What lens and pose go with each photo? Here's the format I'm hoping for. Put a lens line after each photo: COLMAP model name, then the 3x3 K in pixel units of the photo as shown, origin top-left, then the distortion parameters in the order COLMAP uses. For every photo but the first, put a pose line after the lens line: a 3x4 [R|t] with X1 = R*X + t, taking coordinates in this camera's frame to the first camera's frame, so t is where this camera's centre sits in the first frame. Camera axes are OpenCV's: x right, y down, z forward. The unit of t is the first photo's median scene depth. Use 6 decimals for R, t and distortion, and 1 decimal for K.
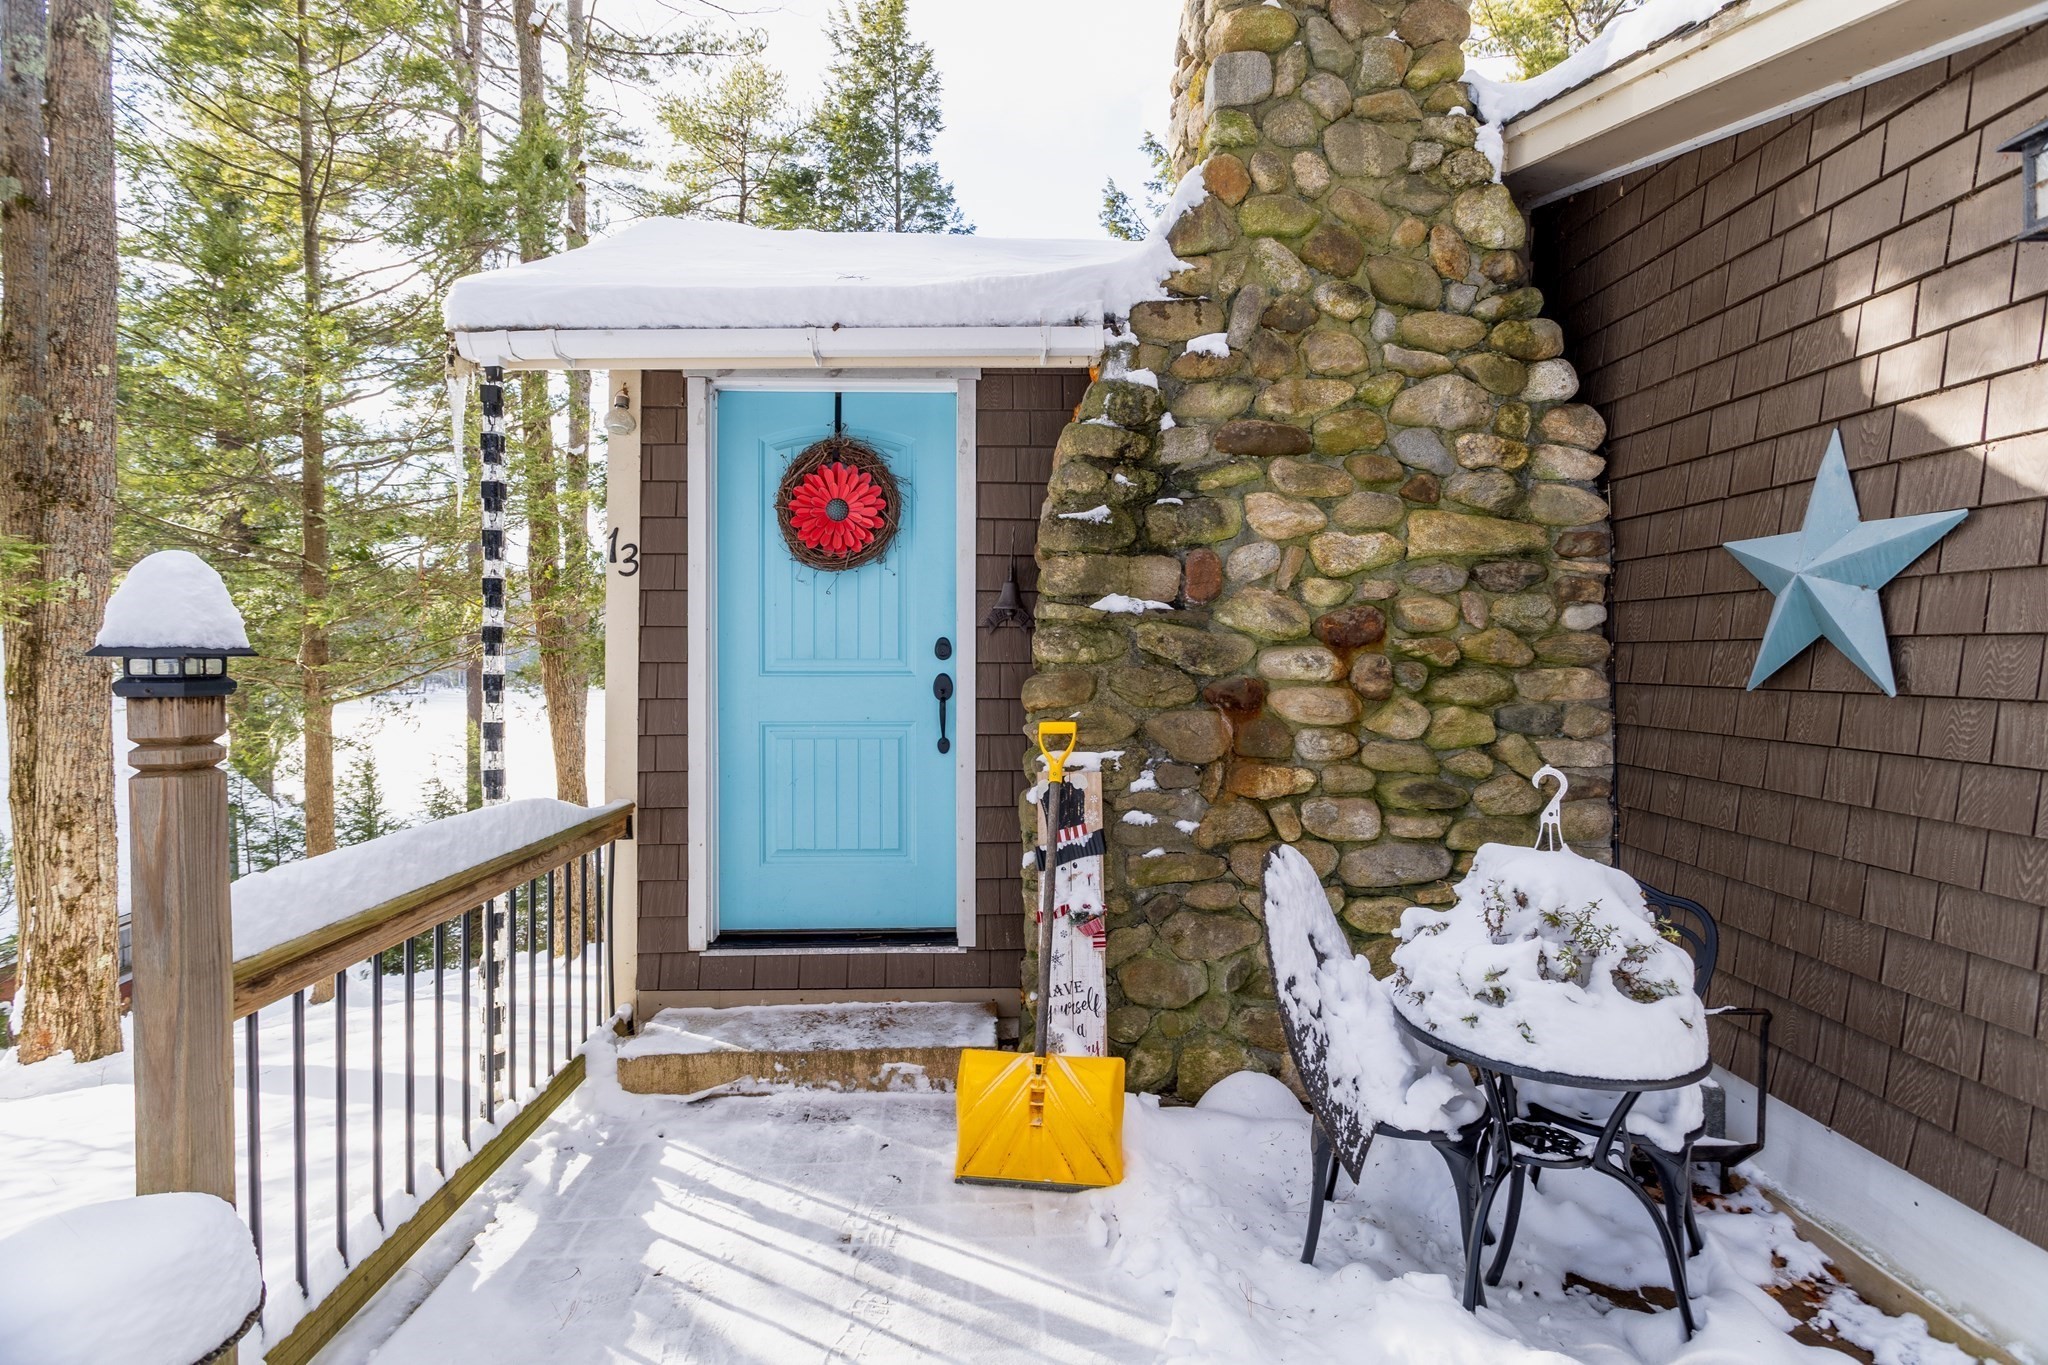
lens RADIAL K [[962.8, 0, 1049.1], [0, 962.8, 674.8], [0, 0, 1]] dist [-0.001373, 0.001131]
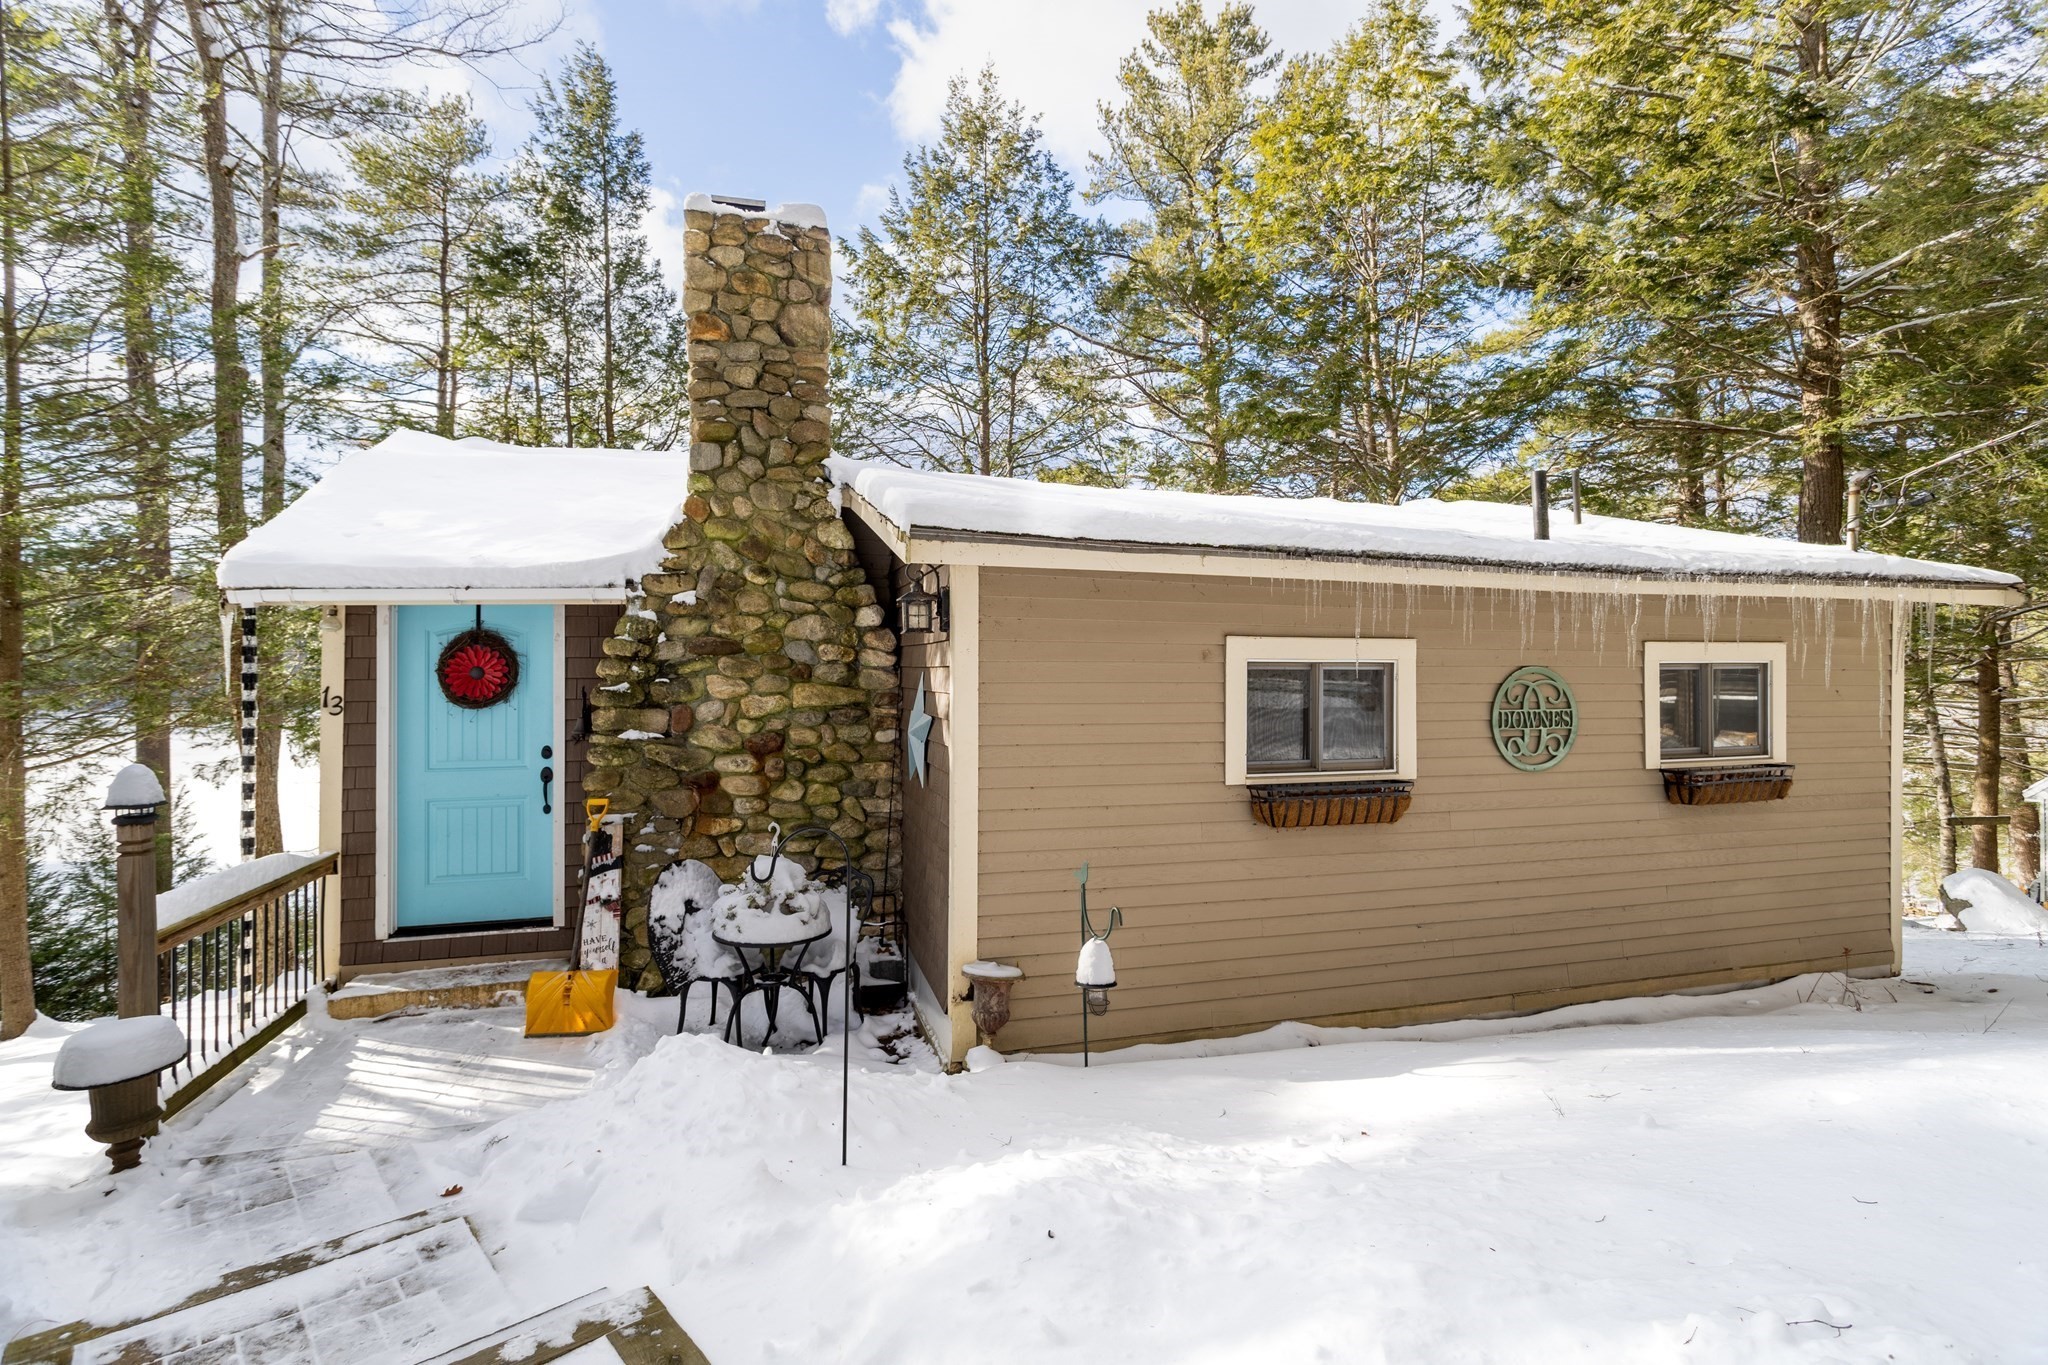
lens RADIAL K [[962.8, 0, 1039.1], [0, 962.8, 666.8], [0, 0, 1]] dist [-0.001373, 0.001131]
pose [[0.973053, -0.003699, 0.230553, 0.407864], [0.008716, 0.999747, -0.020749, -0.159727], [-0.230418, 0.022199, 0.972839, -1.013277]]
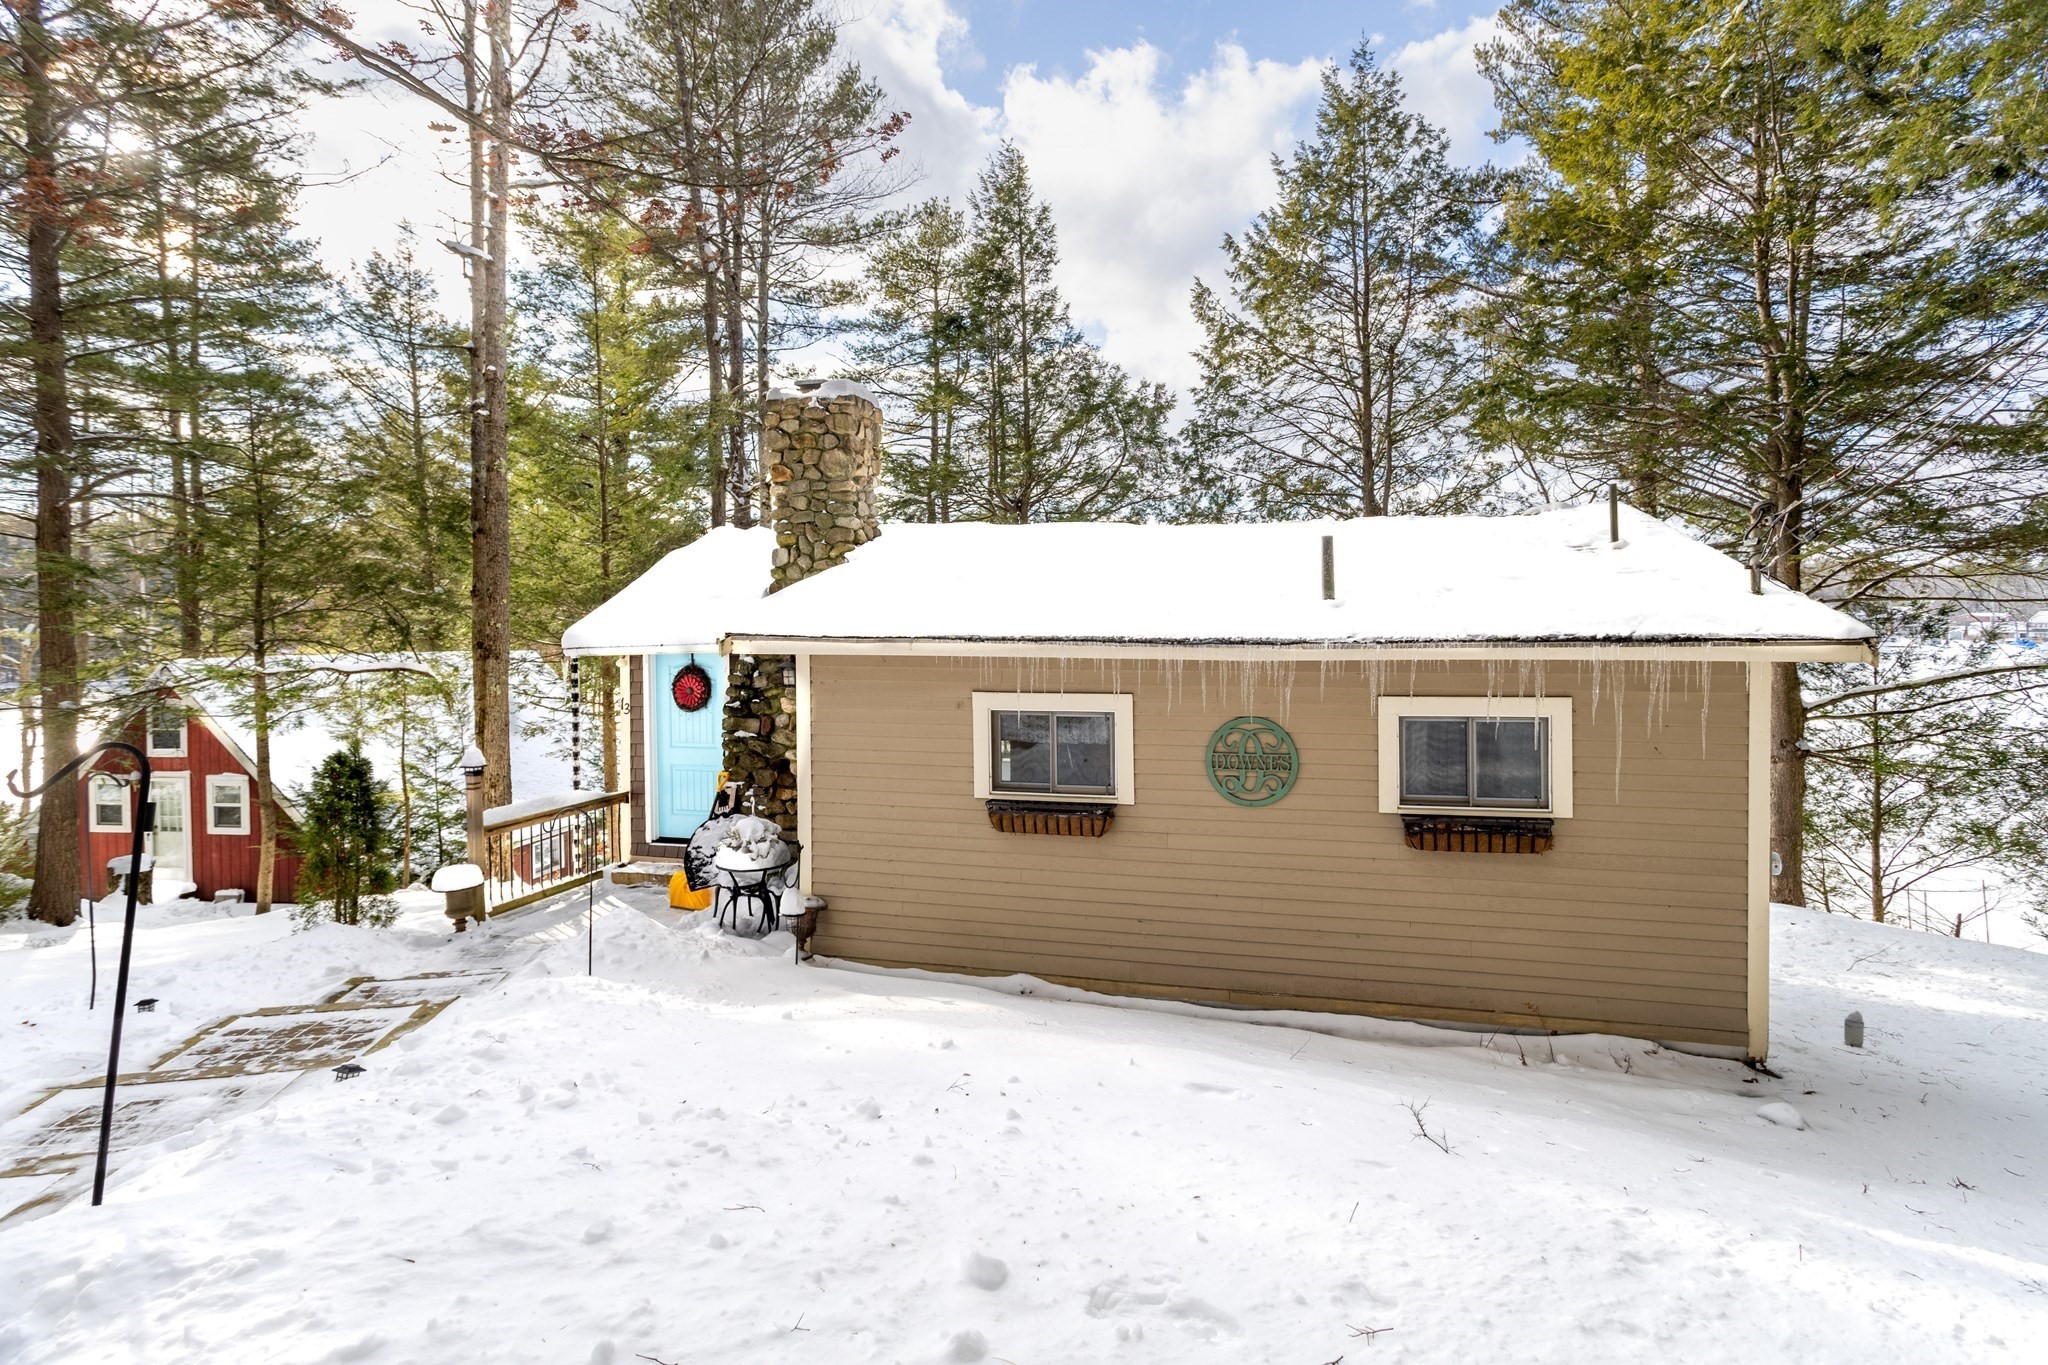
lens RADIAL K [[962.8, 0, 1083.6], [0, 962.8, 647.3], [0, 0, 1]] dist [-0.001373, 0.001131]
pose [[0.957178, -0.004071, -0.289471, 1.983854], [0.005543, 0.999976, 0.004267, -0.353675], [0.289446, -0.005689, 0.957177, -1.600570]]
